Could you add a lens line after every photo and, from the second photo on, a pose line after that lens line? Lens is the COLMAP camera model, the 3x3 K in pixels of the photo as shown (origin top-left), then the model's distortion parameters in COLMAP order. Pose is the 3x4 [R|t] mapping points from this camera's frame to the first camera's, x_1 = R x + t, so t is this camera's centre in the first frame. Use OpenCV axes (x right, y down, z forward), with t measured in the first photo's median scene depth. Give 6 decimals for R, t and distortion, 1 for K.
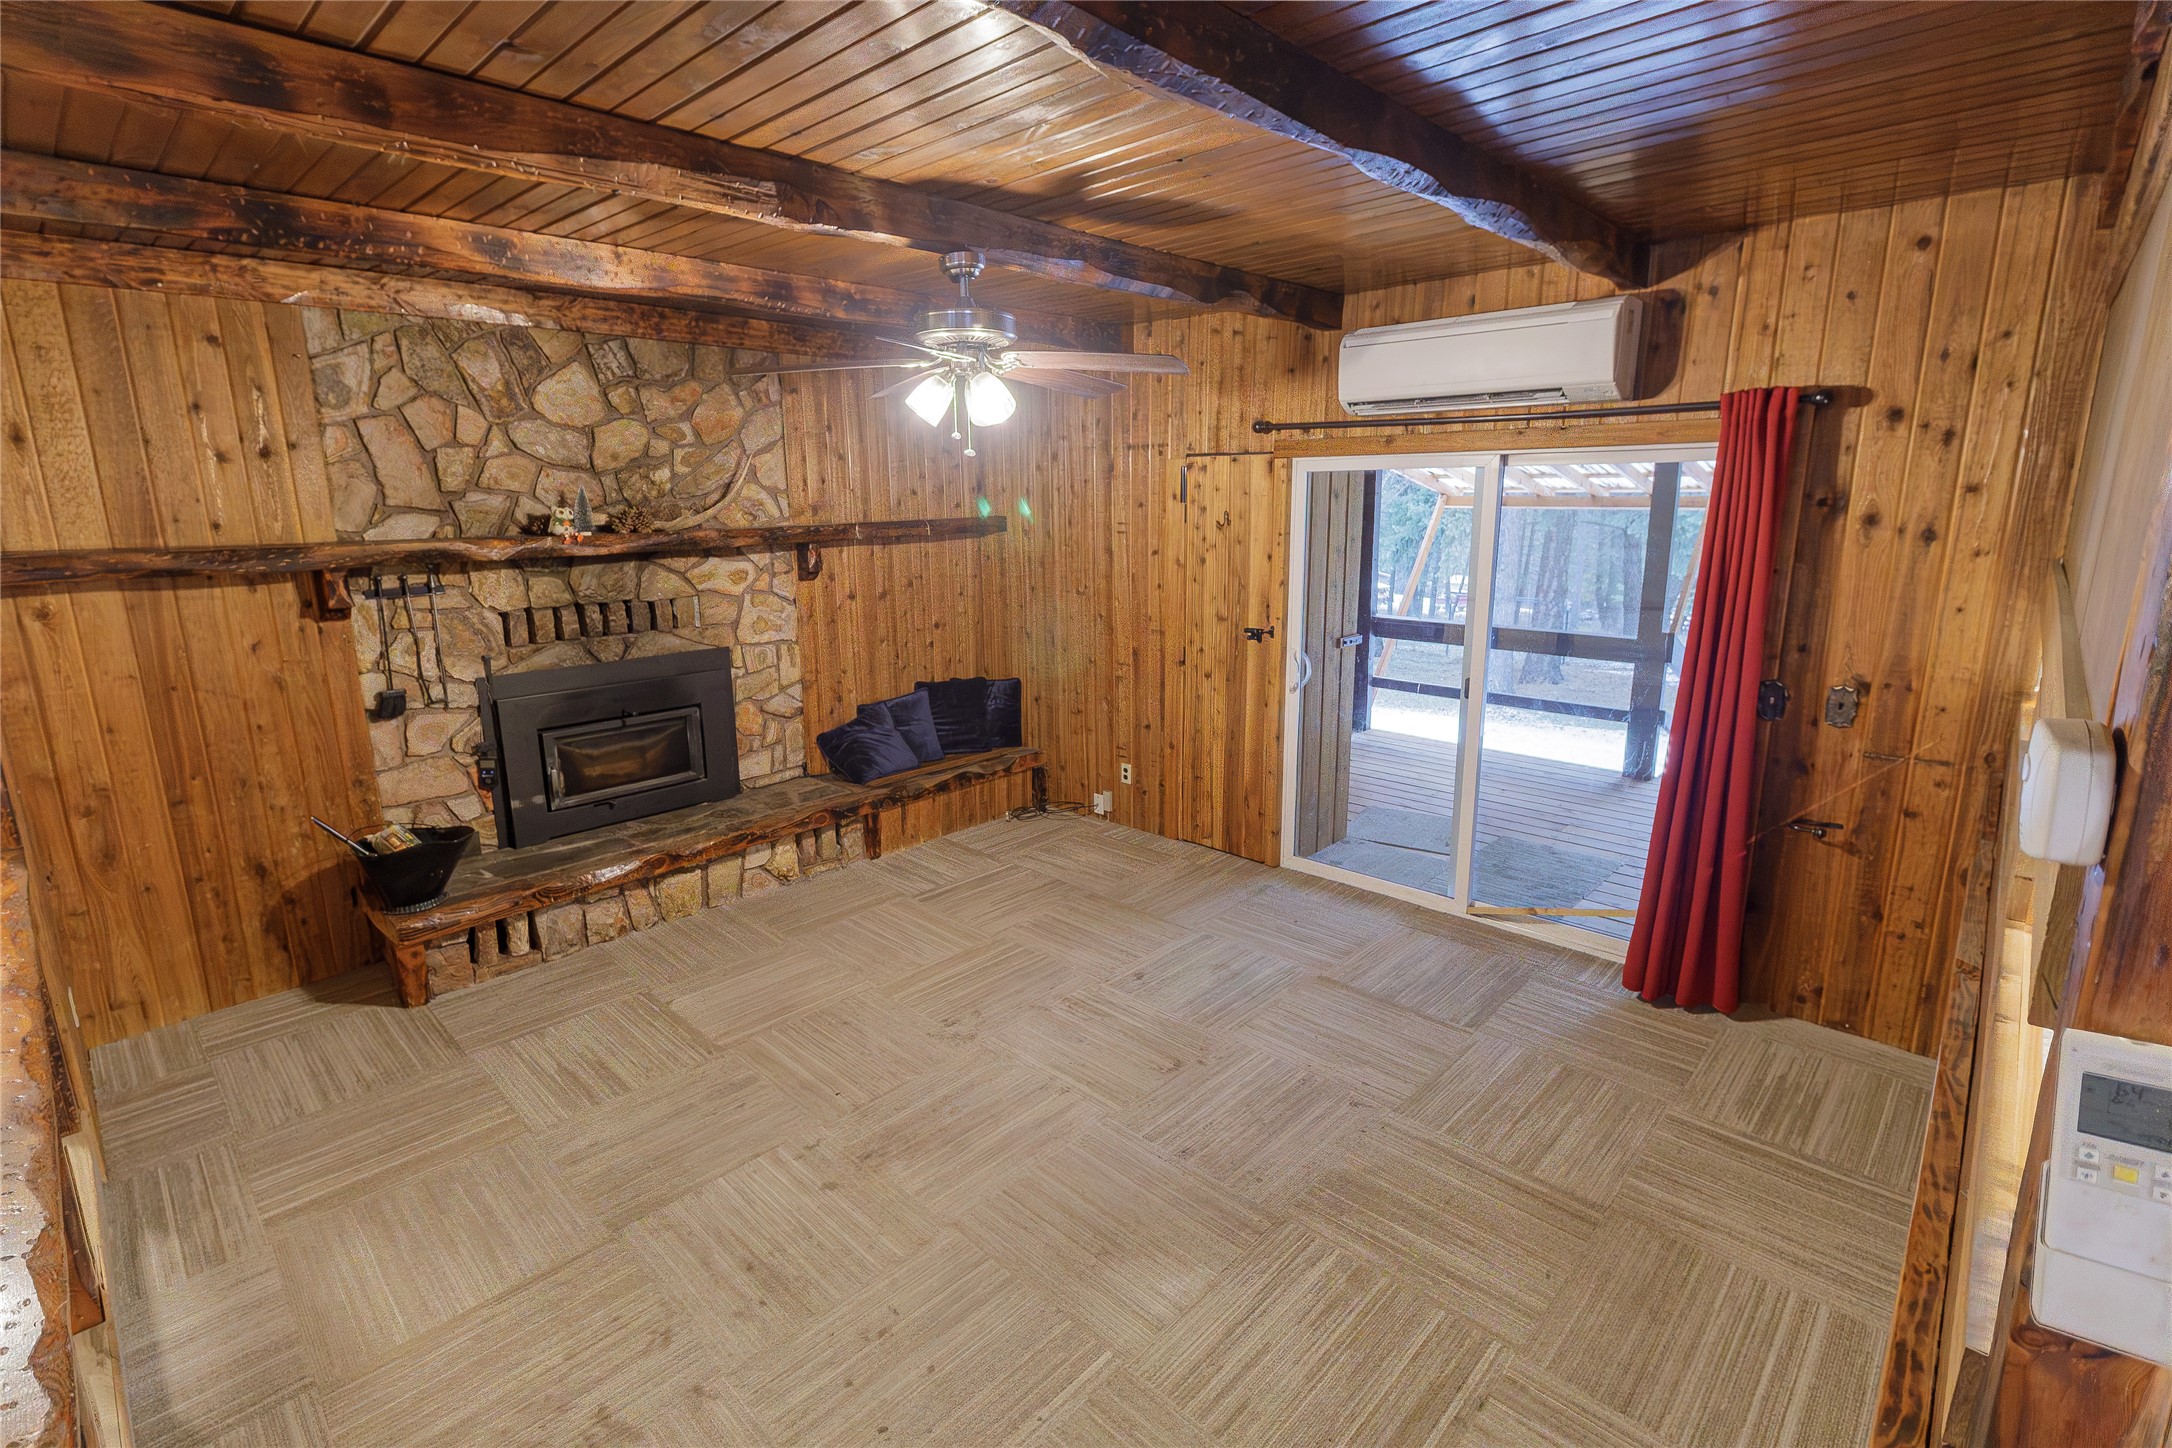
lens RADIAL K [[999.7, 0, 1092.2], [0, 999.7, 708.3], [0, 0, 1]] dist [0.002091, -0.000316]
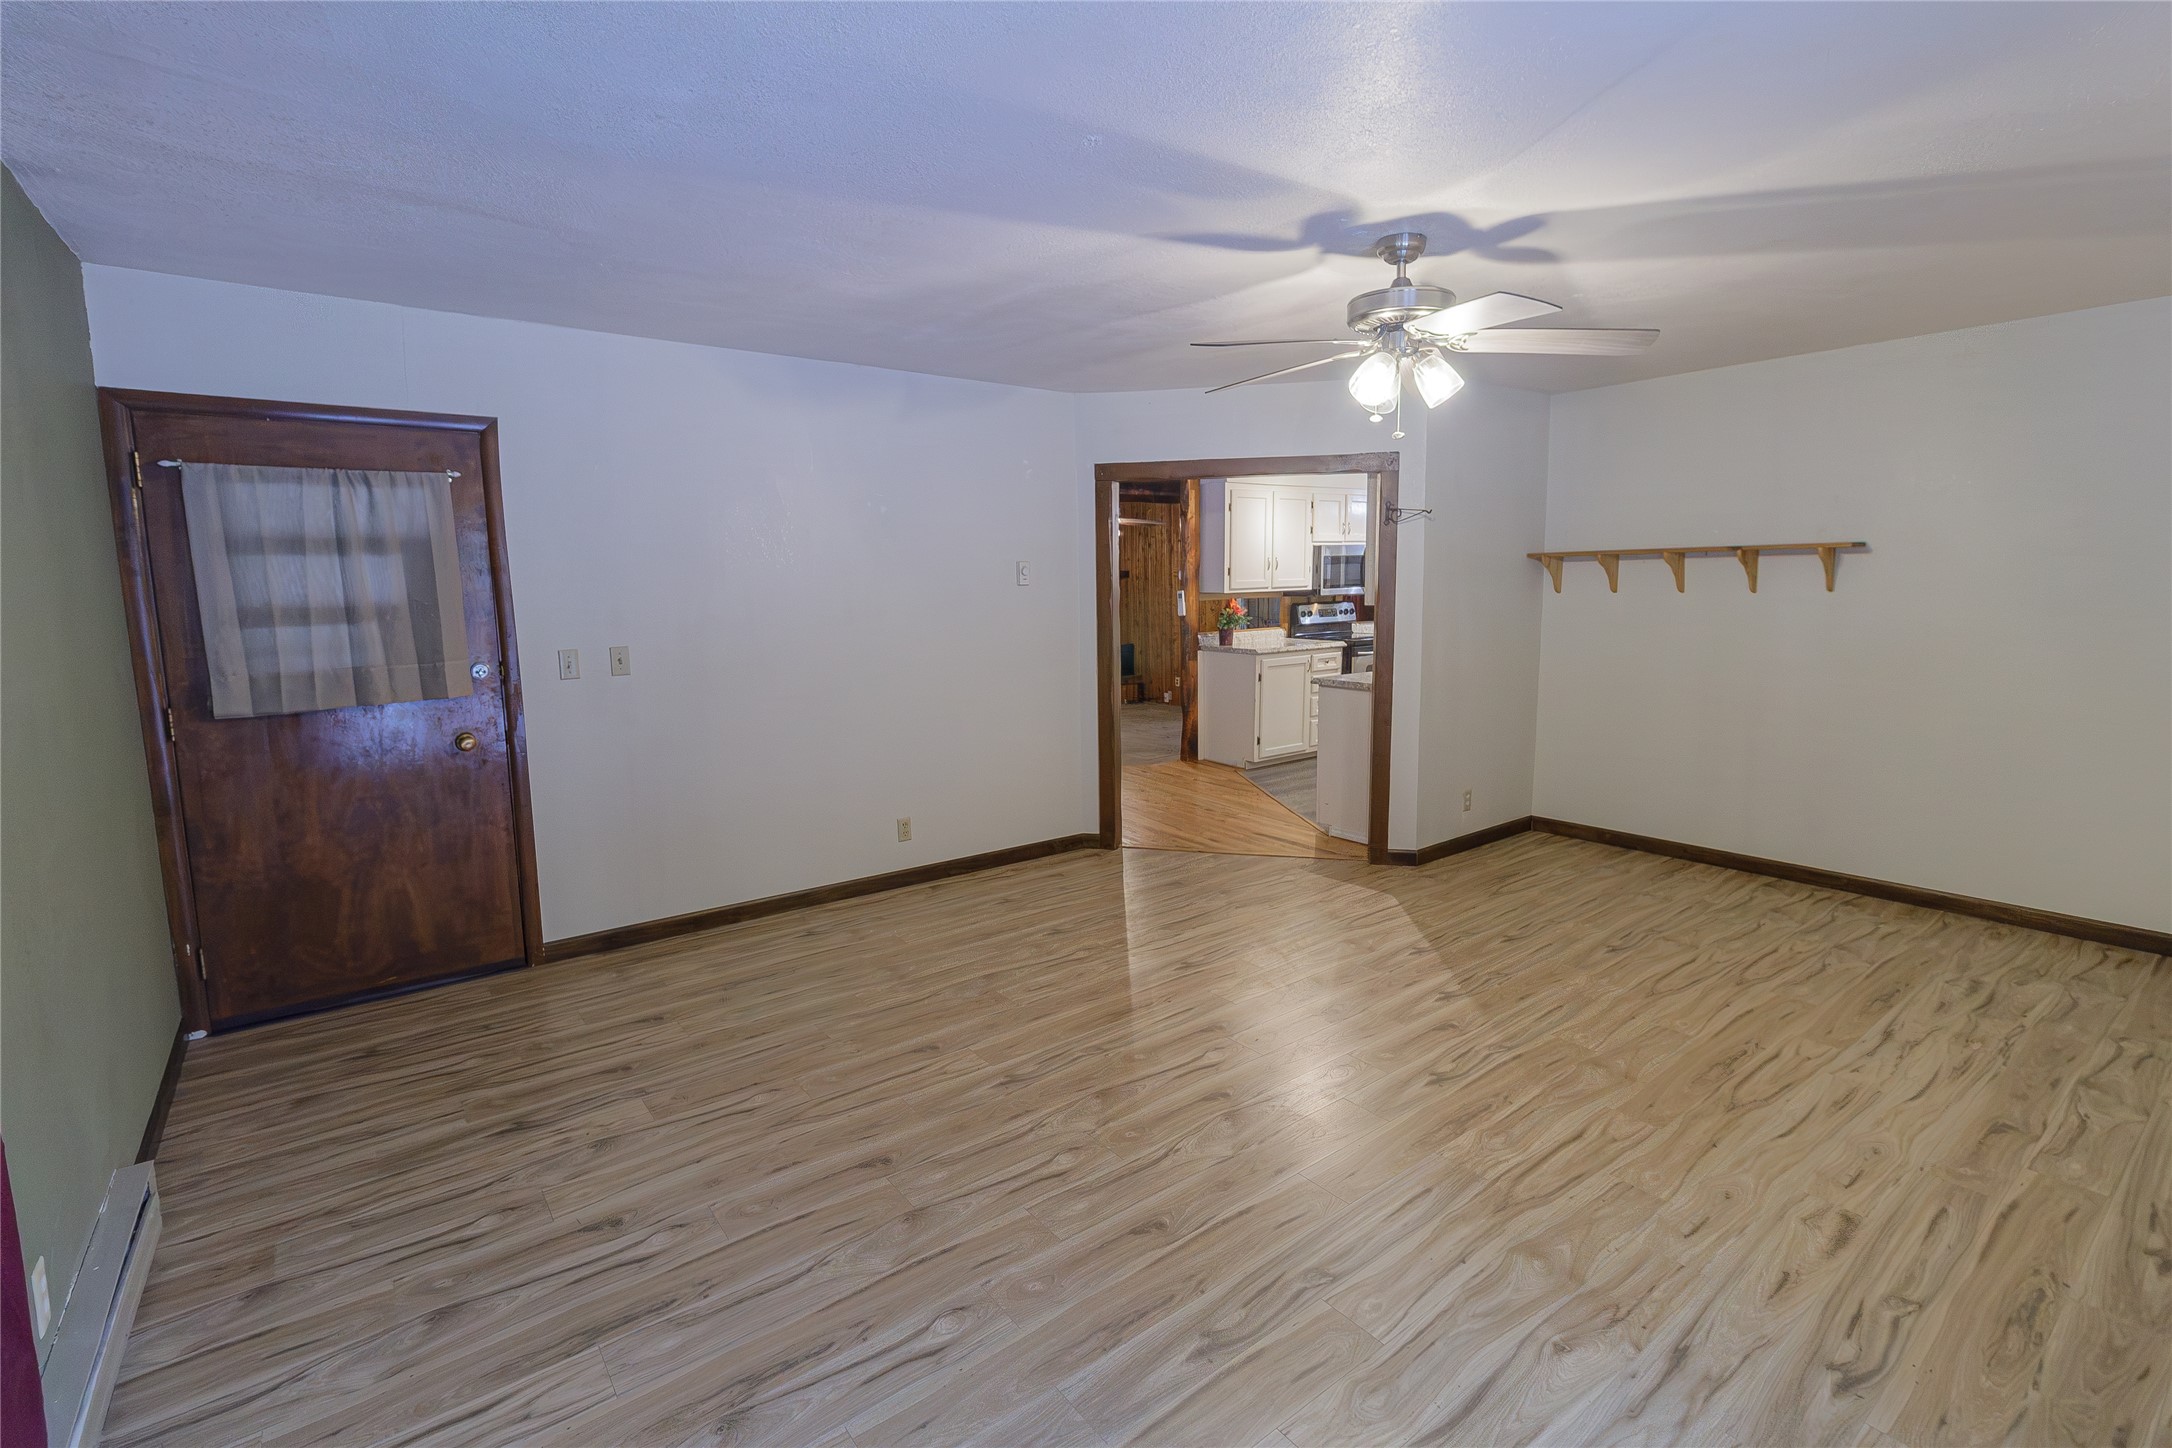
lens RADIAL K [[999.7, 0, 1086.9], [0, 999.7, 702.4], [0, 0, 1]] dist [0.002091, -0.000316]
pose [[0.985709, 0.019458, -0.167330, 0.260665], [-0.032821, 0.996454, -0.077474, 0.362472], [0.165229, 0.081859, 0.982852, -1.545882]]
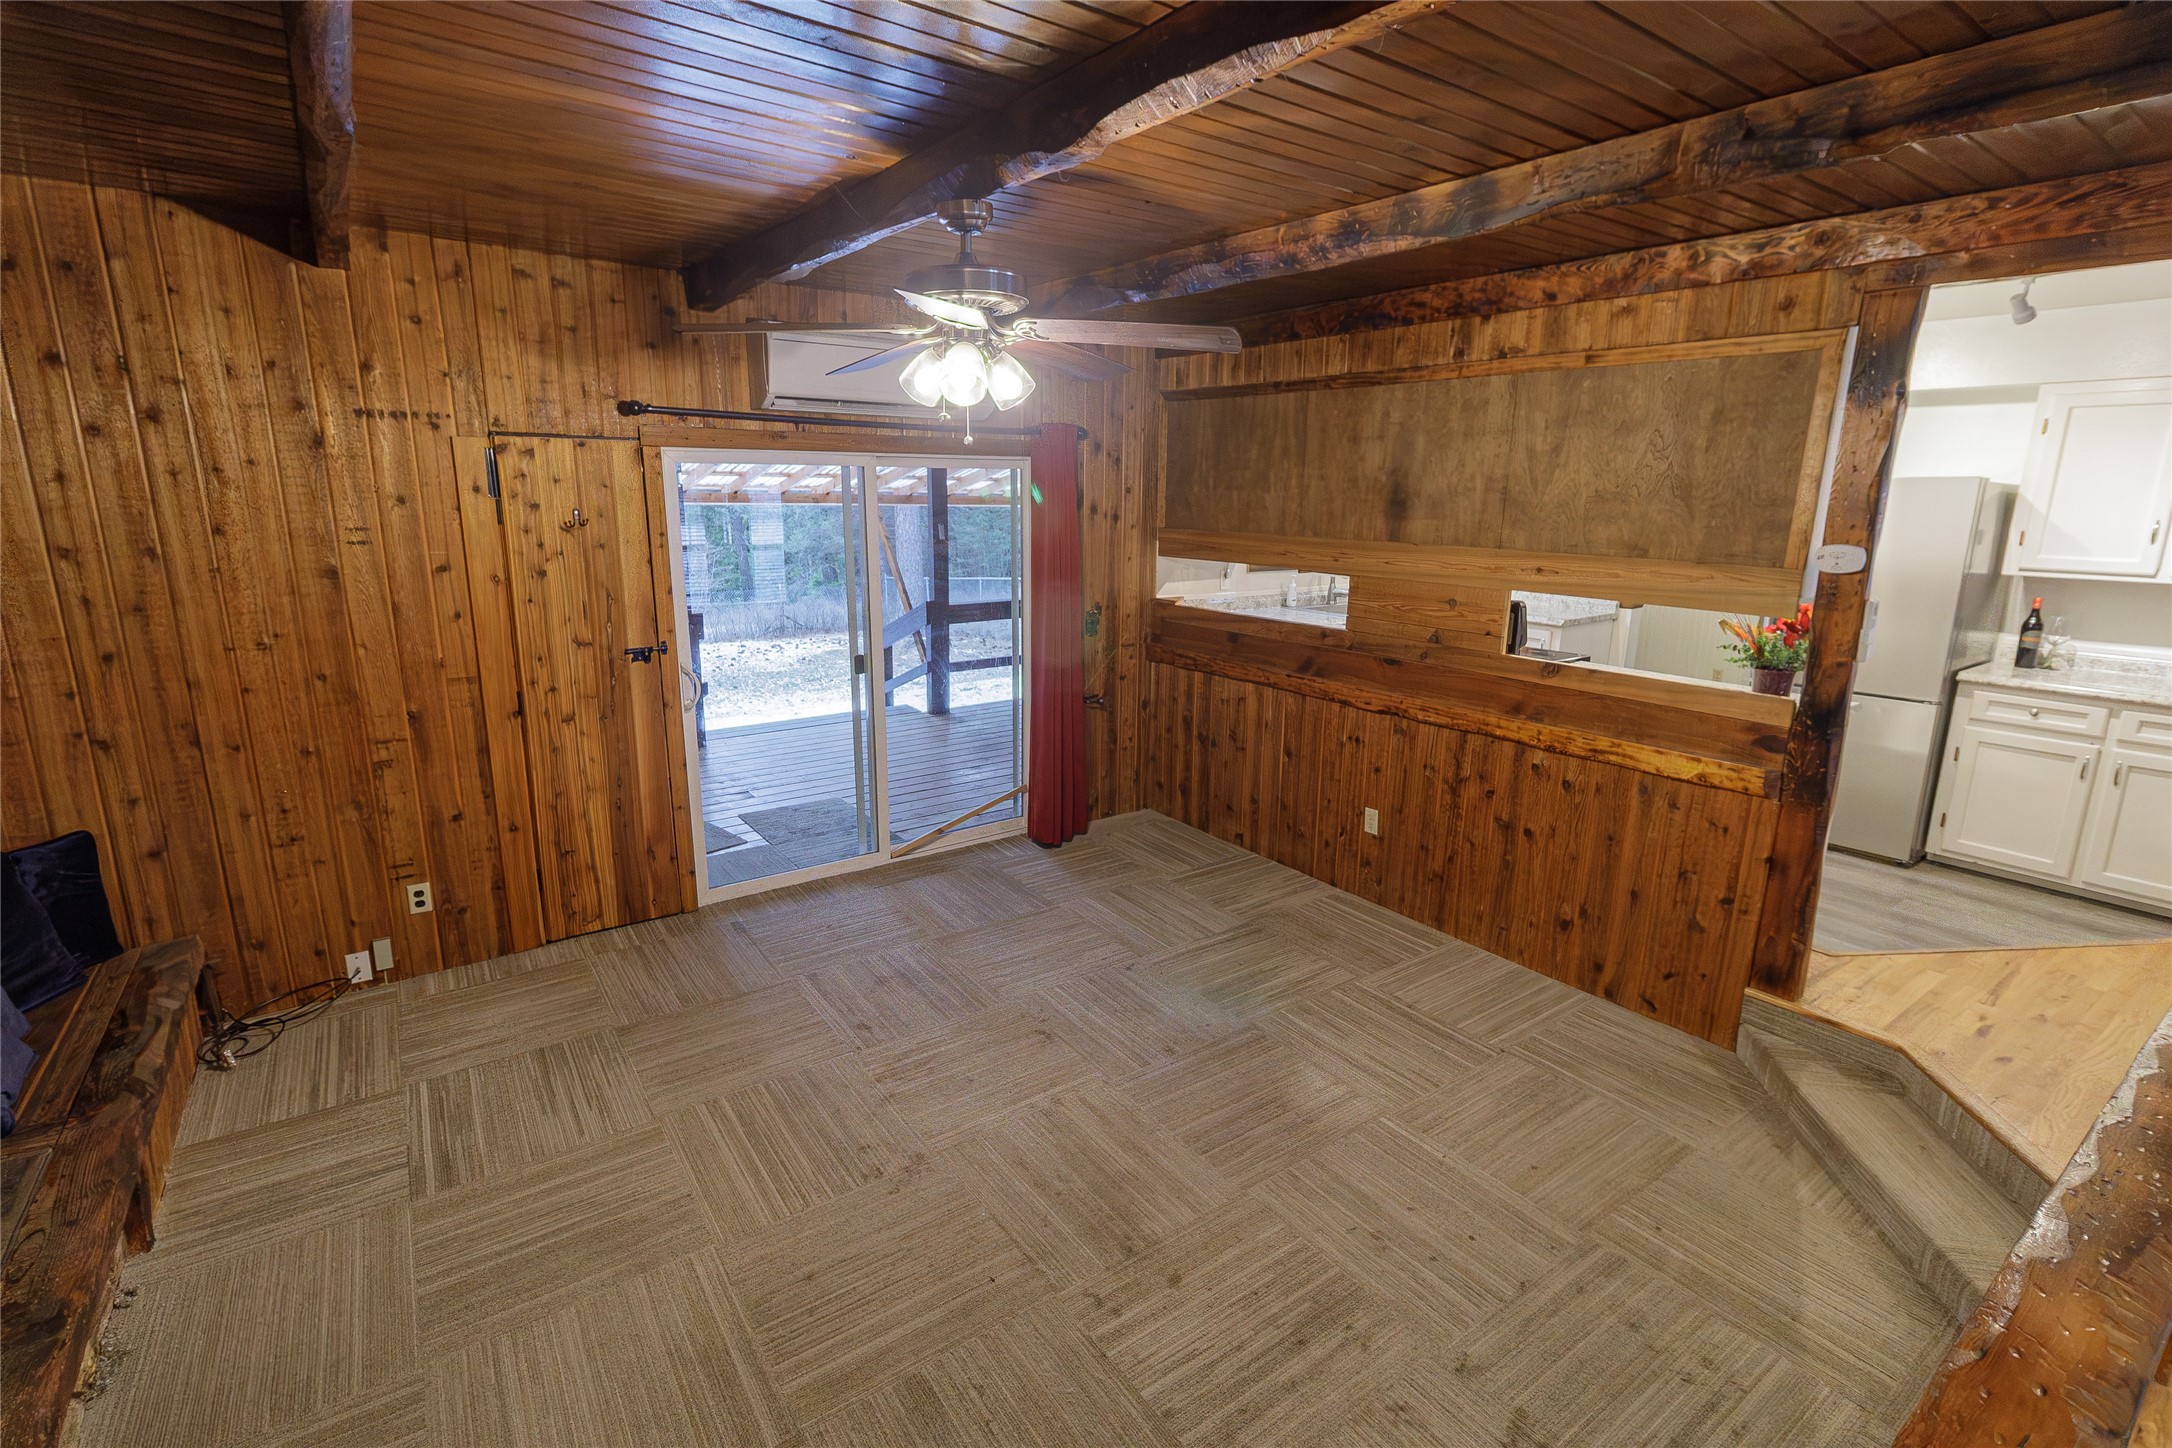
lens RADIAL K [[999.7, 0, 1082.7], [0, 999.7, 704.7], [0, 0, 1]] dist [0.002091, -0.000316]
pose [[0.190278, -0.199186, 0.961311, -0.623805], [0.195748, 0.967236, 0.161668, -0.102647], [-0.962017, 0.157412, 0.223034, 0.491300]]
